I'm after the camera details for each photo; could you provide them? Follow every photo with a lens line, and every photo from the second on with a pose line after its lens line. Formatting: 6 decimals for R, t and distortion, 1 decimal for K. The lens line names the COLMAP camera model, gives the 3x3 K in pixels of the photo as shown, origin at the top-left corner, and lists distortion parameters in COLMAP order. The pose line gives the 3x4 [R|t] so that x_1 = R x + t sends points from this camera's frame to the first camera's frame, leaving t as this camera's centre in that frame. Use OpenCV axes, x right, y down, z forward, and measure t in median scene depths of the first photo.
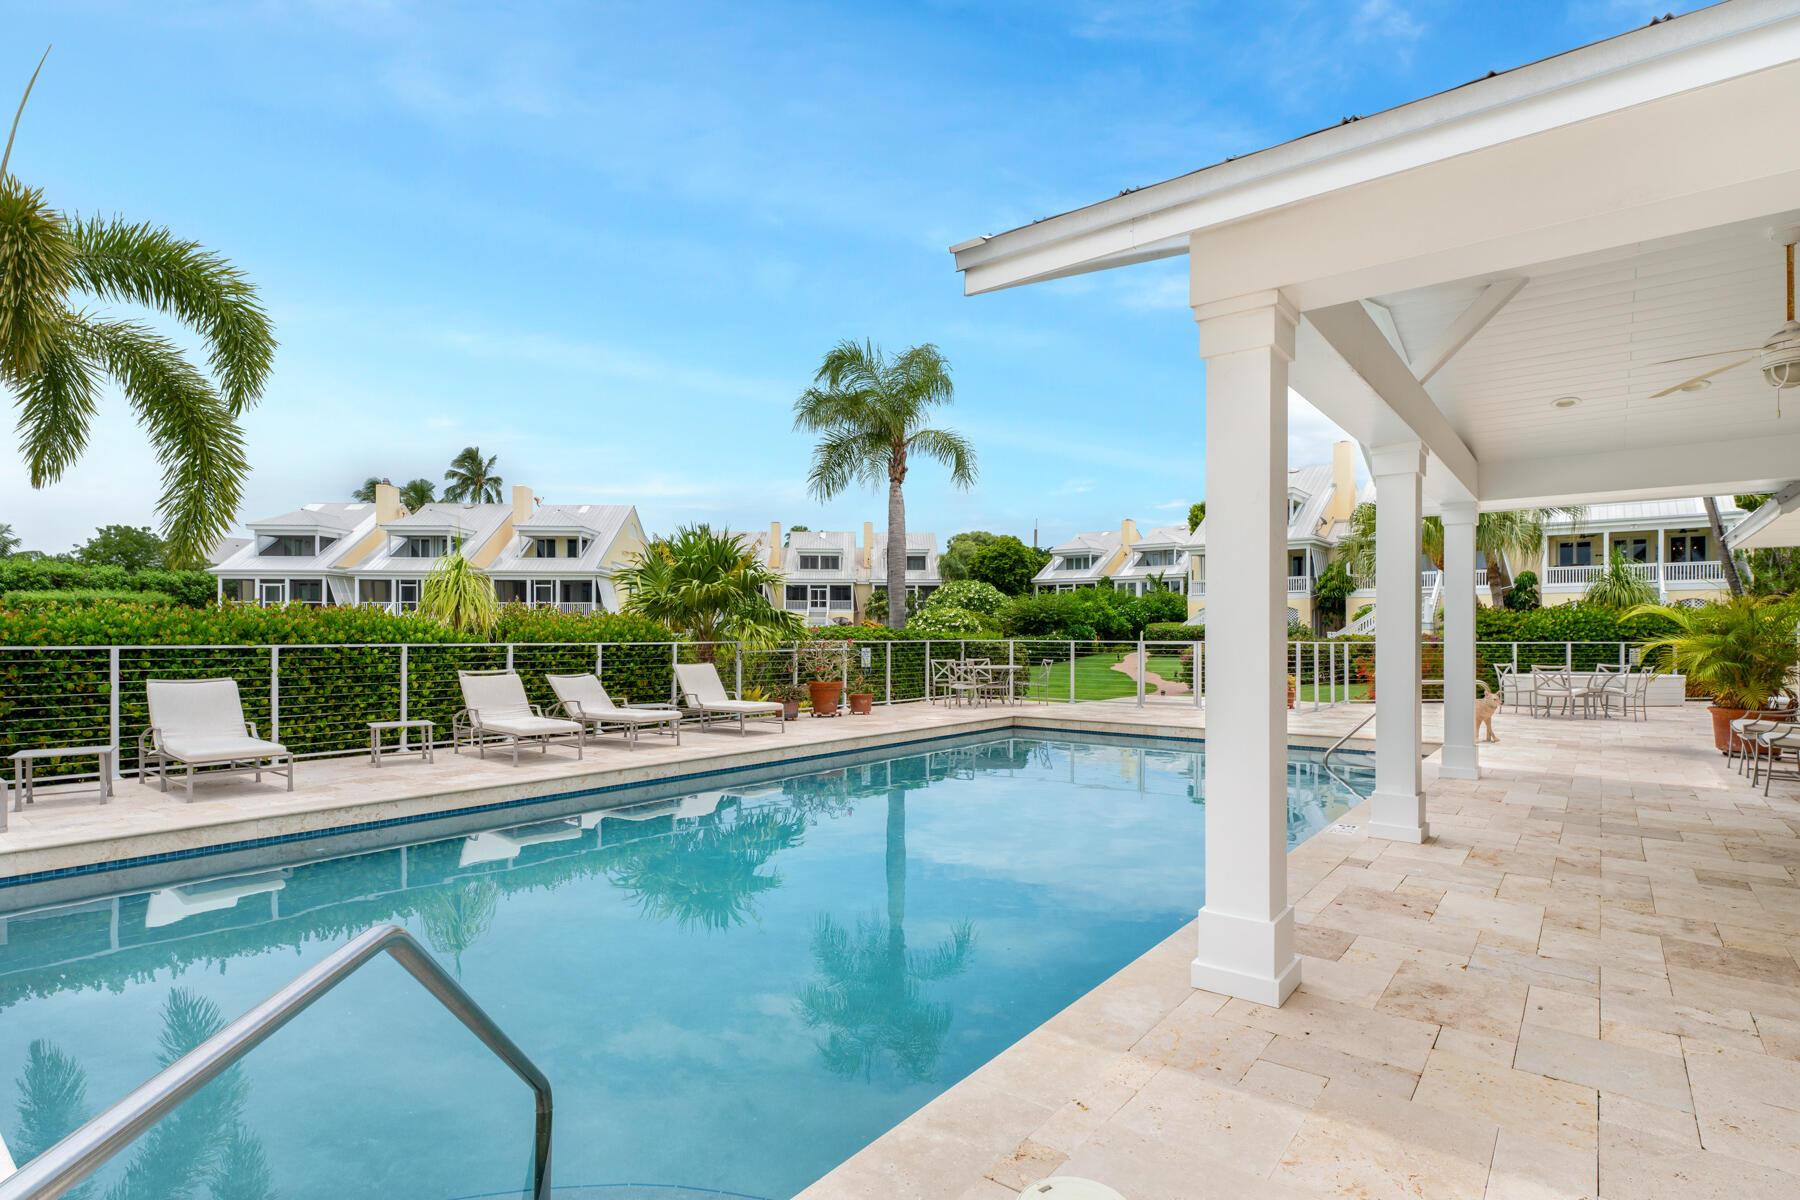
lens RADIAL K [[923.2, 0, 873.4], [0, 923.2, 644.8], [0, 0, 1]] dist [0.000168, -0.000575]
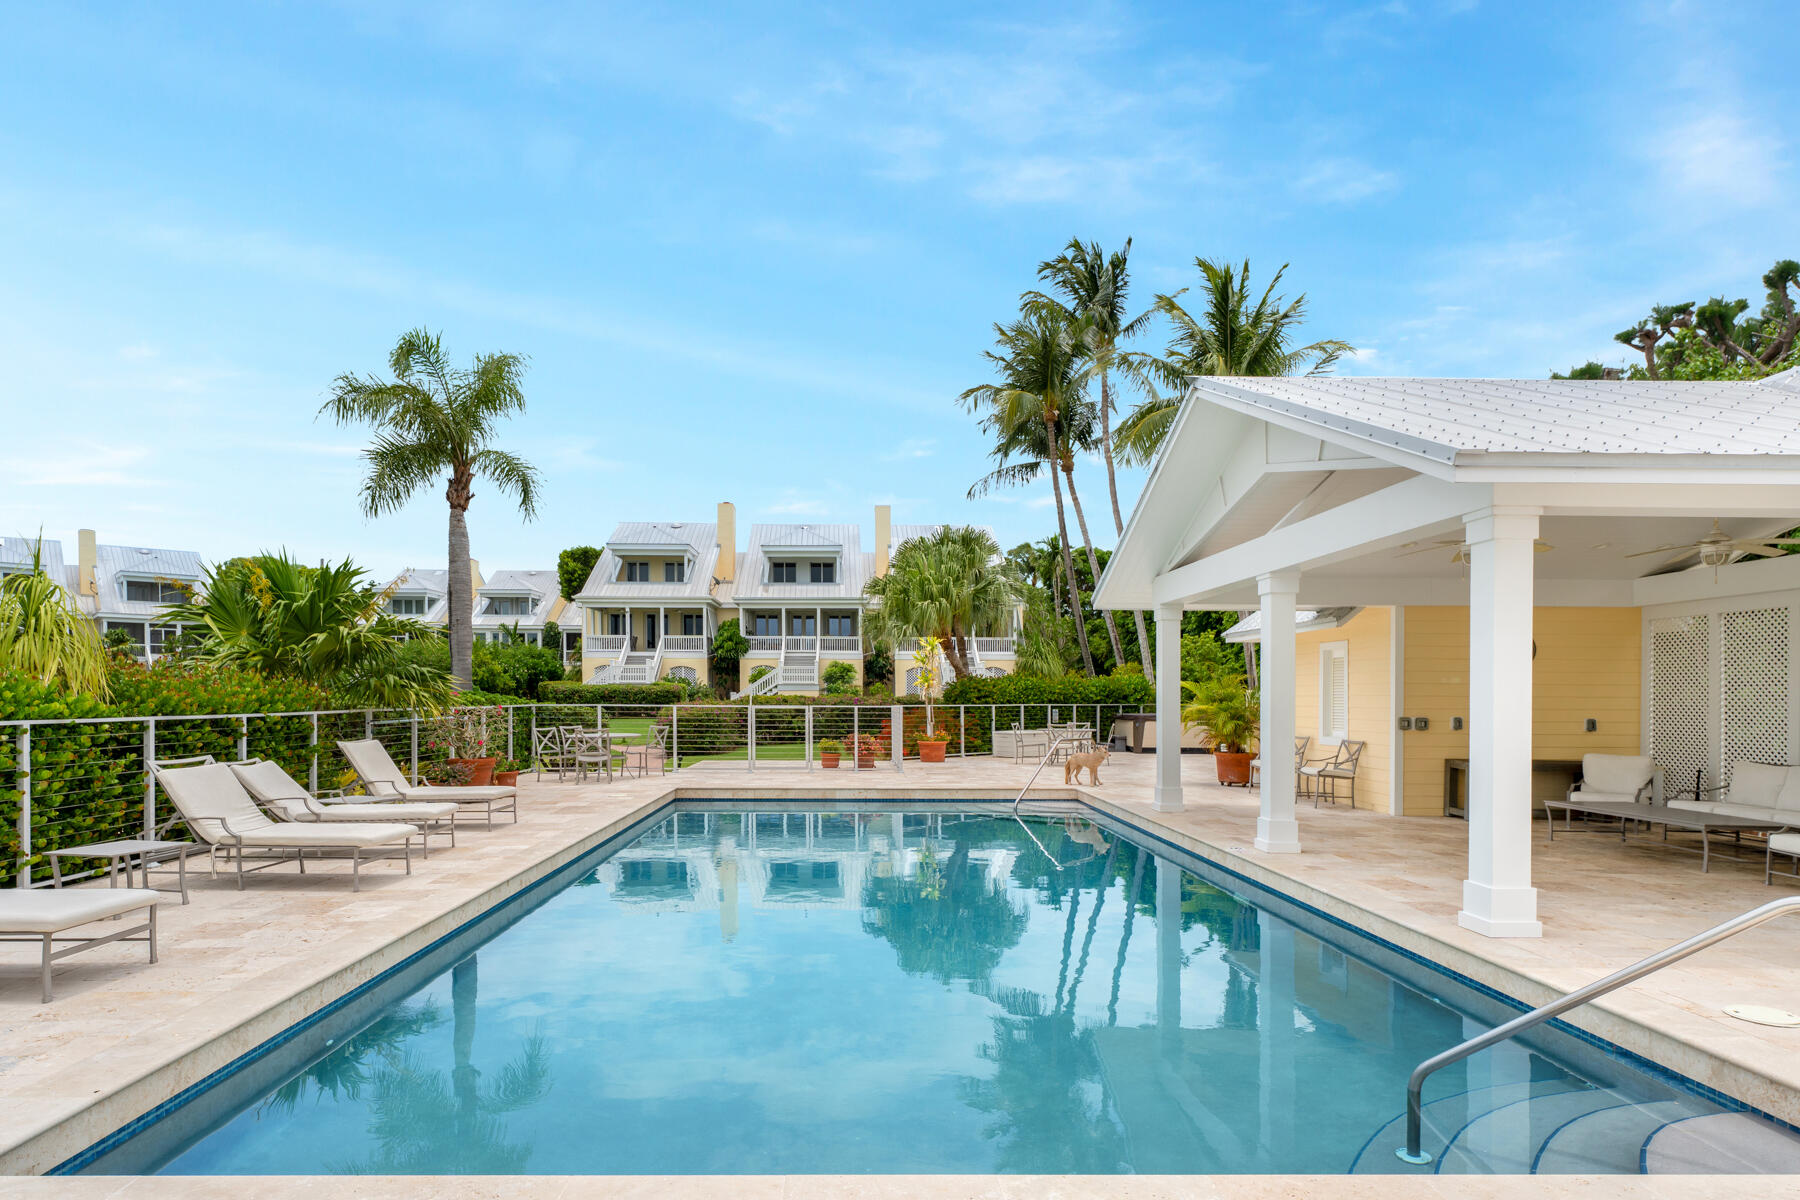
lens RADIAL K [[1046.7, 0, 897.0], [0, 1046.7, 703.9], [0, 0, 1]] dist [0.000625, -0.000097]
pose [[0.754294, -0.002915, 0.656530, -0.289020], [0.003012, 0.999995, 0.000979, -0.005503], [-0.656530, 0.001239, 0.754299, 0.057989]]
